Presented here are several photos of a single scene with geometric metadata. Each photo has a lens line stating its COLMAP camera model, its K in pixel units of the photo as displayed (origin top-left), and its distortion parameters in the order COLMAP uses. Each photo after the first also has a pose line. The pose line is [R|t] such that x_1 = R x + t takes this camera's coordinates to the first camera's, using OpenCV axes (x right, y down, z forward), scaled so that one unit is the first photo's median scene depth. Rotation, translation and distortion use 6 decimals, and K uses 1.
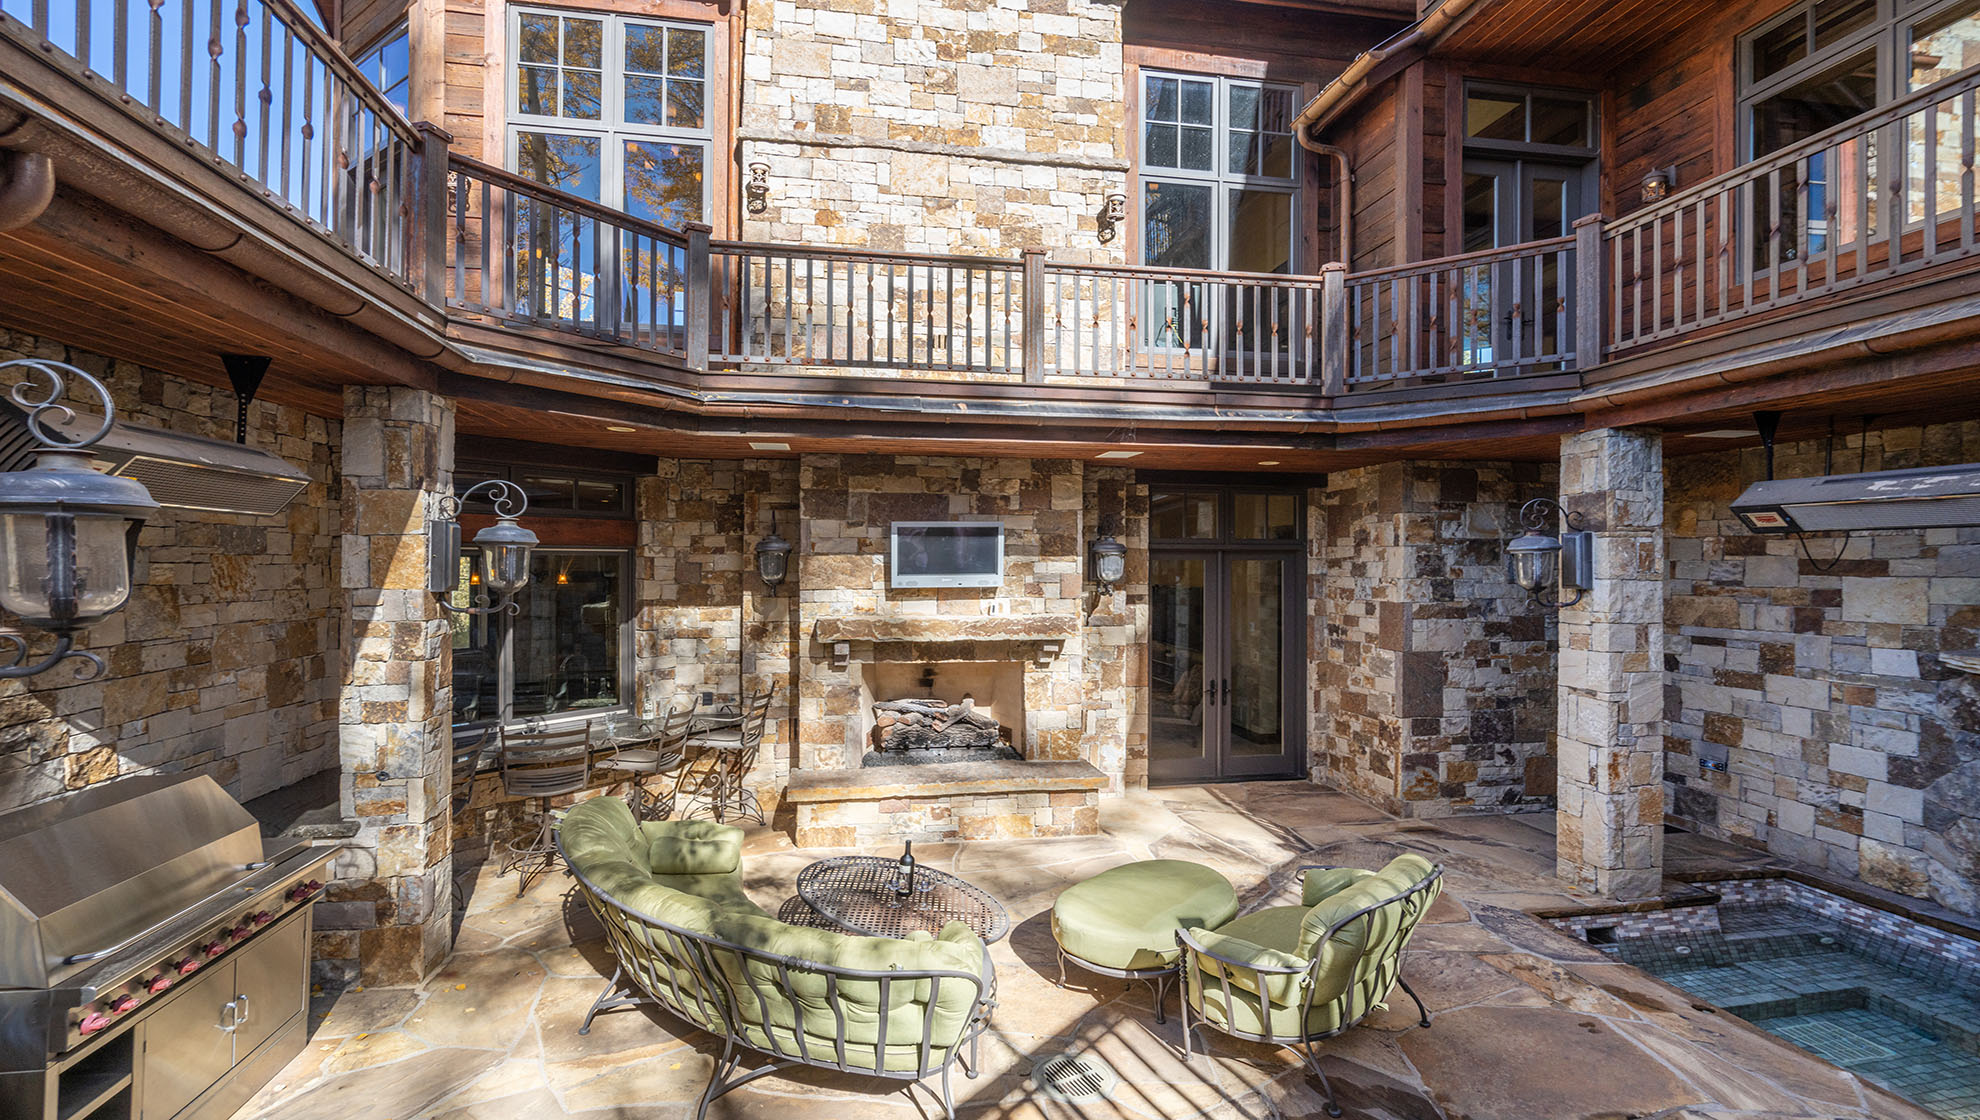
lens RADIAL K [[899.7, 0, 984.4], [0, 899.7, 569.2], [0, 0, 1]] dist [-0.000764, 0.000934]
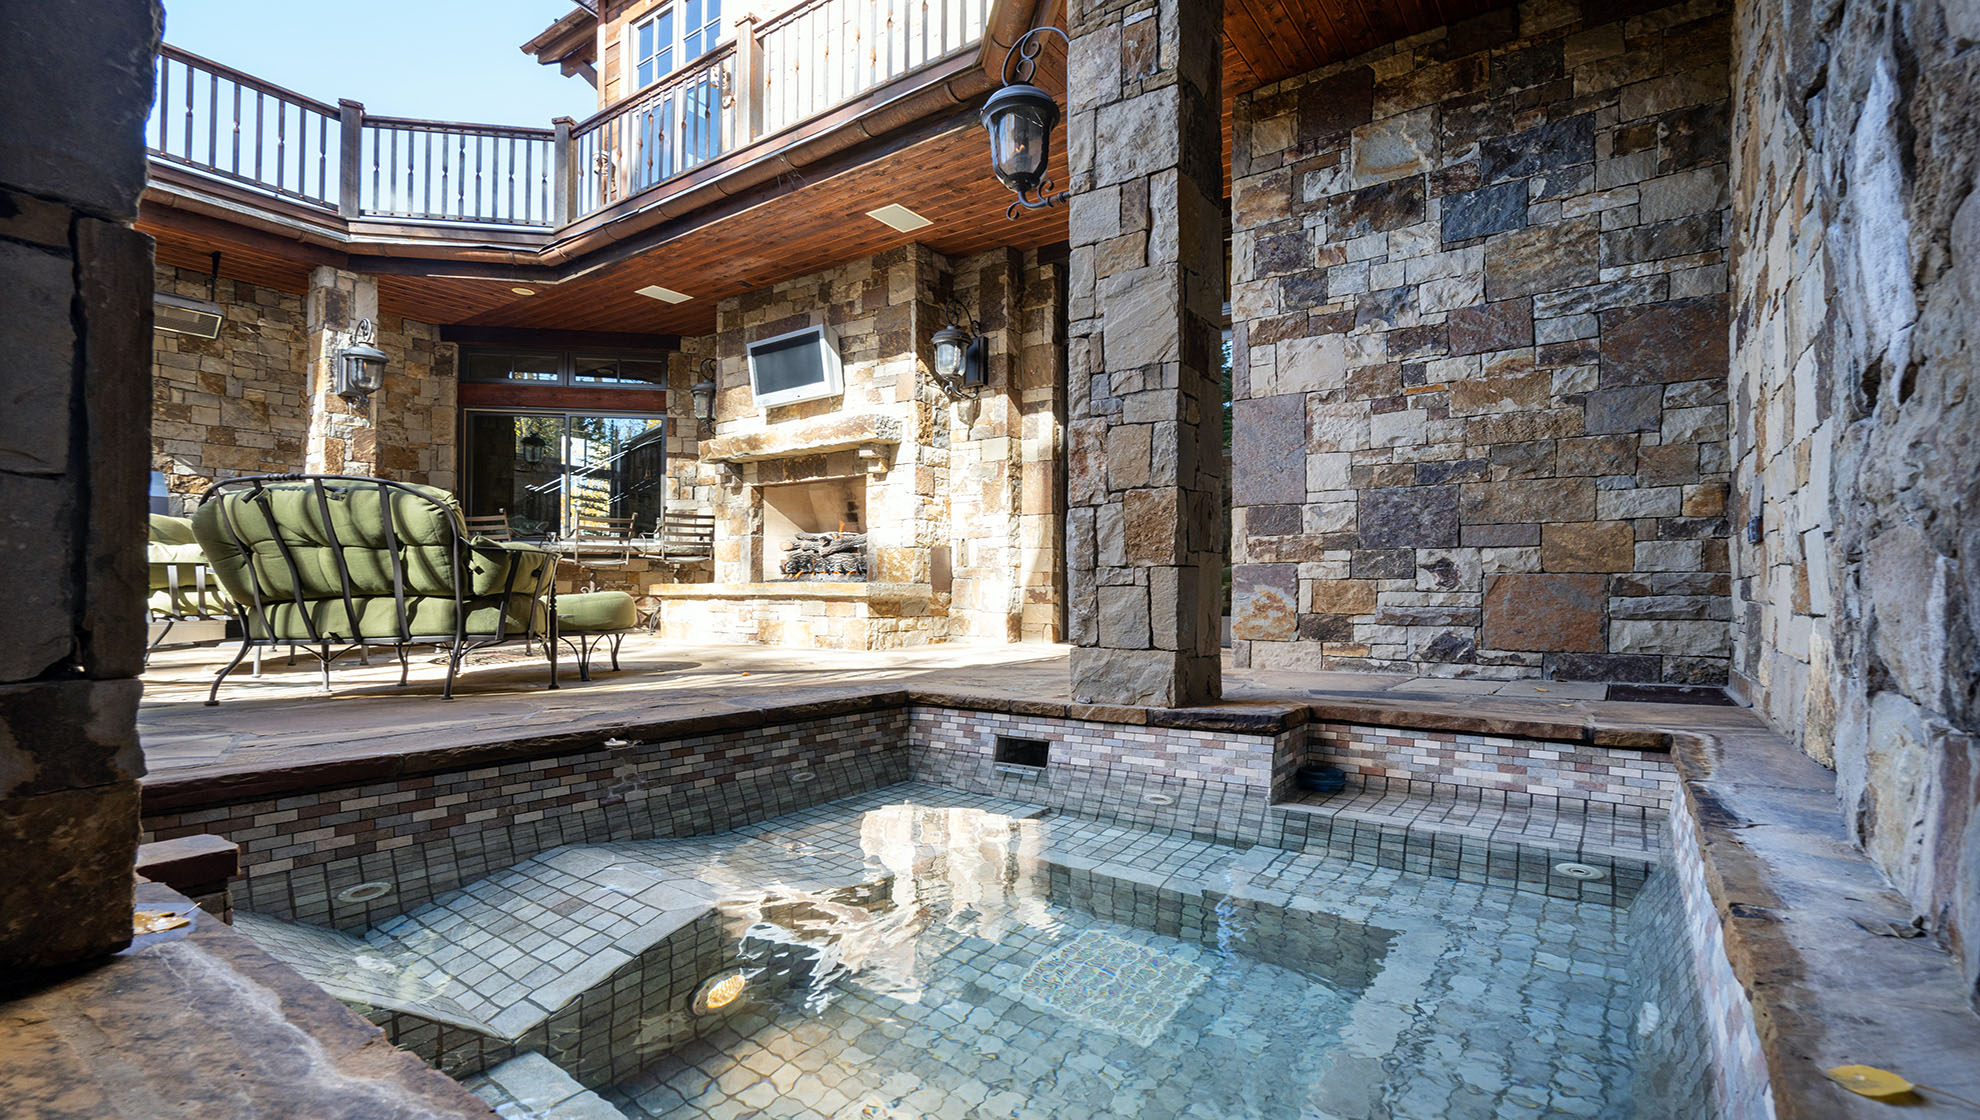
lens RADIAL K [[893.6, 0, 984.3], [0, 893.6, 594.3], [0, 0, 1]] dist [-0.001950, 0.001246]
pose [[0.701699, -0.002076, -0.712470, 0.784045], [-0.005627, 0.999948, -0.008455, 0.231607], [0.712451, 0.009942, 0.701652, 0.438788]]
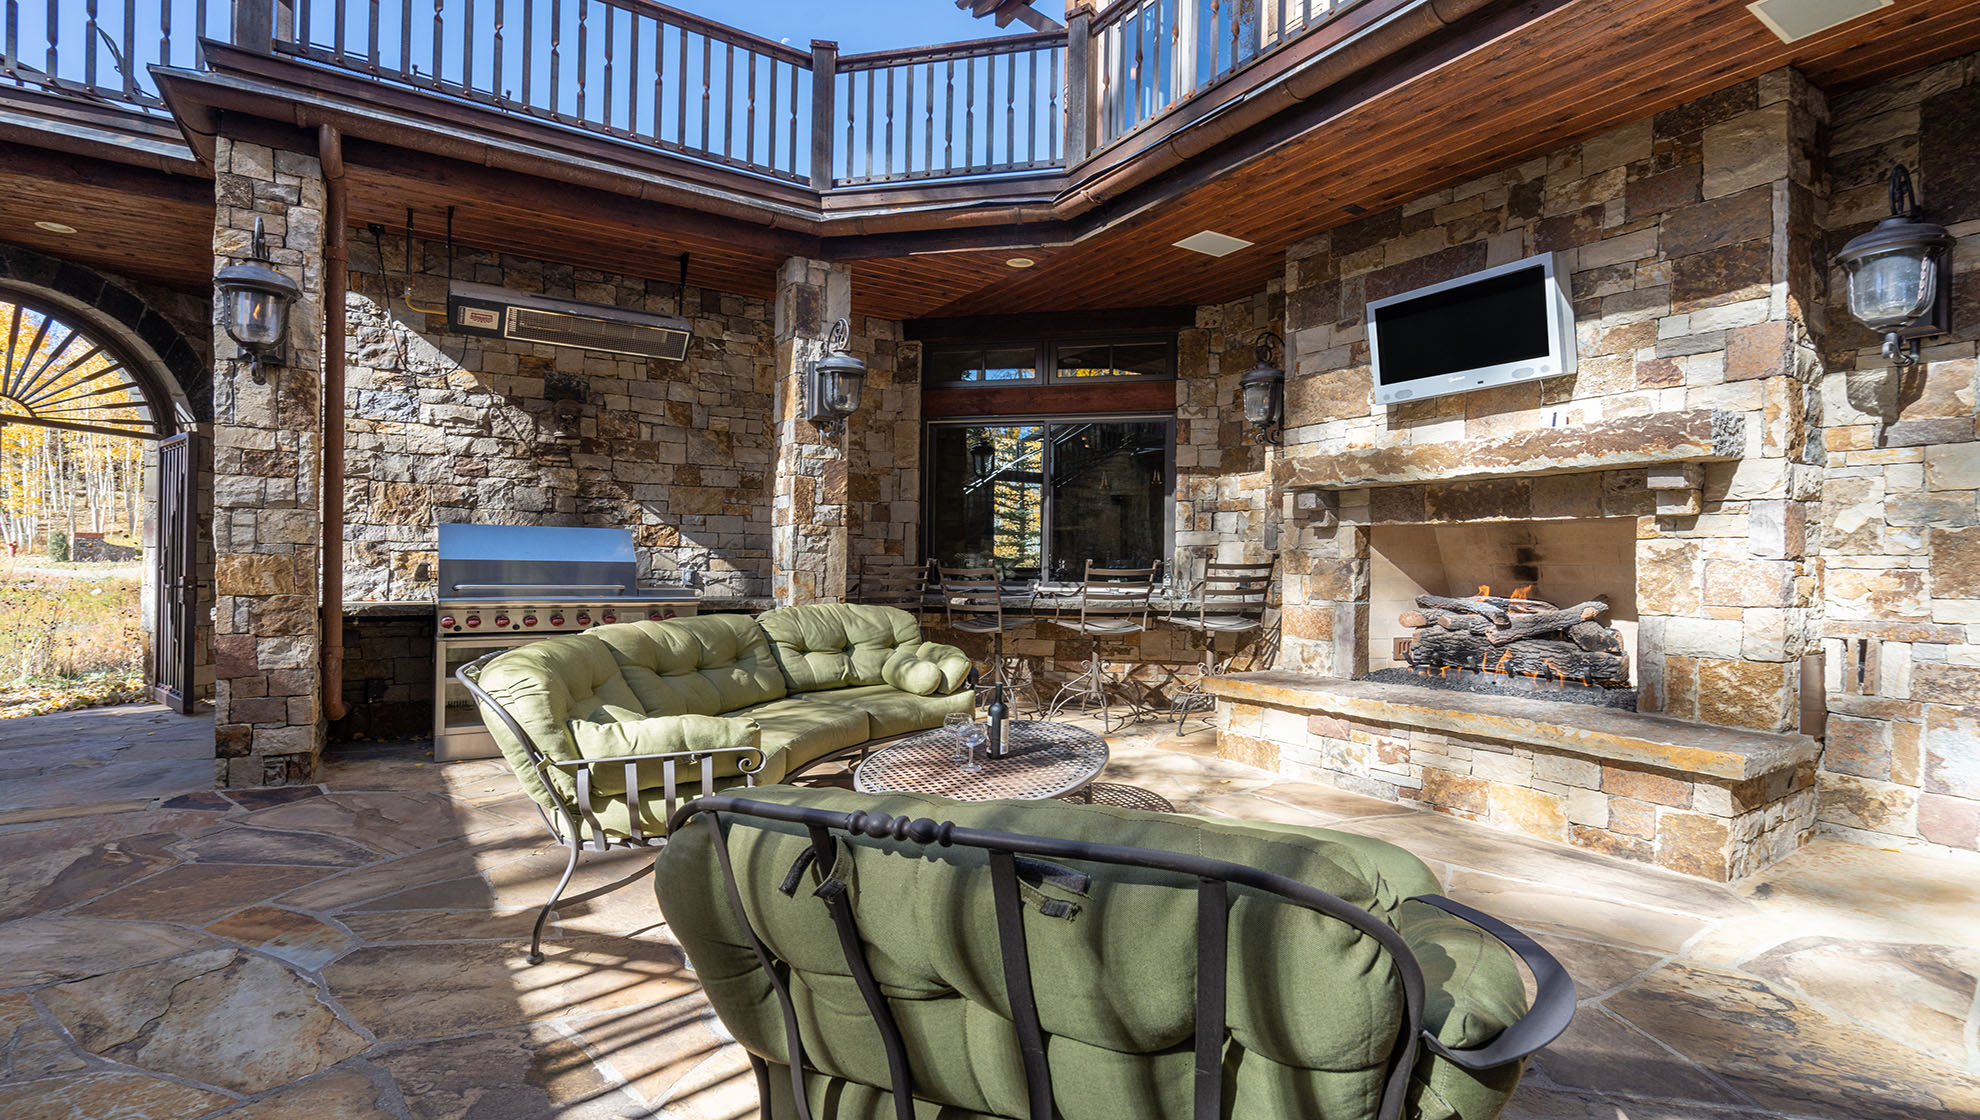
lens RADIAL K [[899.7, 0, 984.4], [0, 899.7, 569.2], [0, 0, 1]] dist [-0.000764, 0.000934]
pose [[0.388115, 0.005412, -0.921595, 0.371013], [-0.014882, 0.999889, -0.000396, 0.136936], [0.921491, 0.013869, 0.388153, 0.459660]]
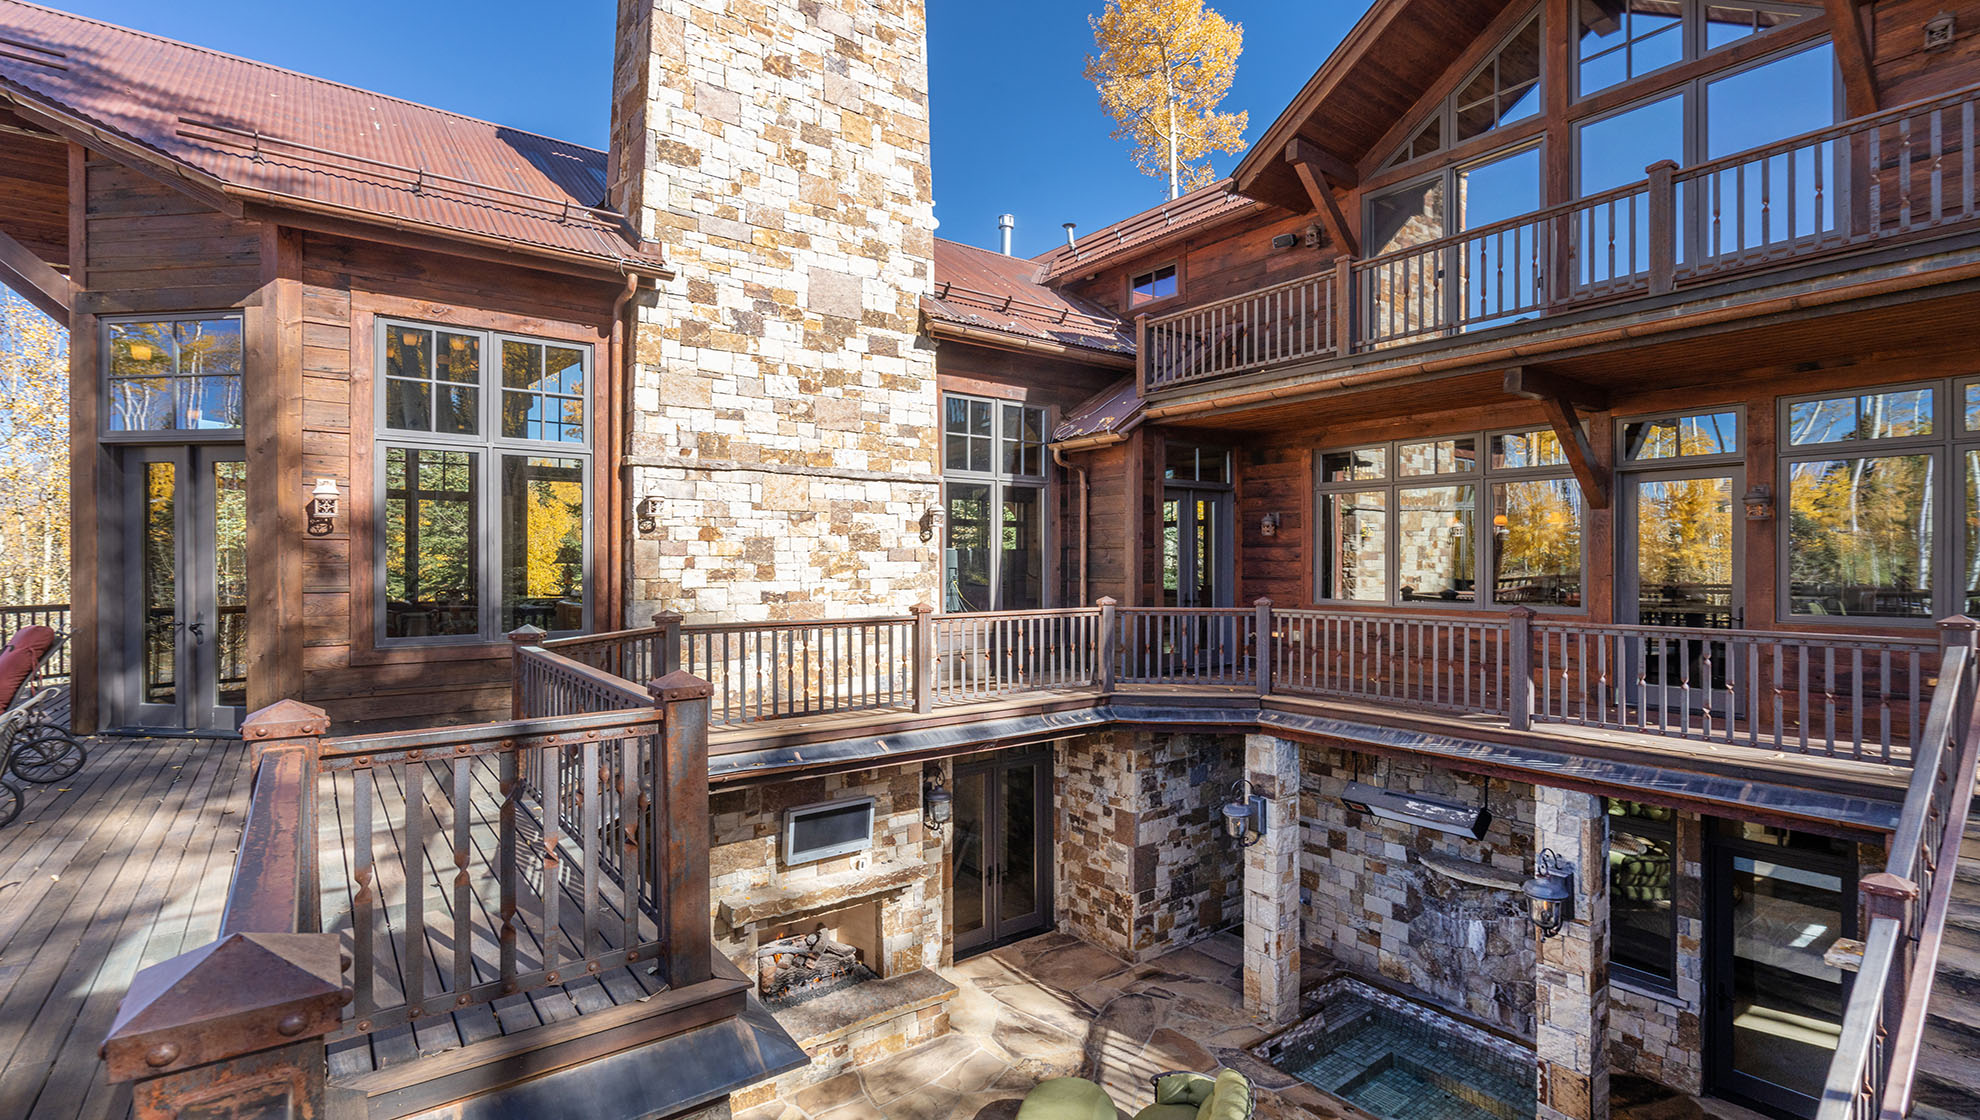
lens RADIAL K [[914.5, 0, 985.7], [0, 914.5, 576.5], [0, 0, 1]] dist [-0.005851, 0.000104]
pose [[0.892062, -0.011510, 0.451765, -0.387596], [0.006551, 0.999900, 0.012540, -0.353686], [-0.451865, -0.008226, 0.892049, -0.174464]]
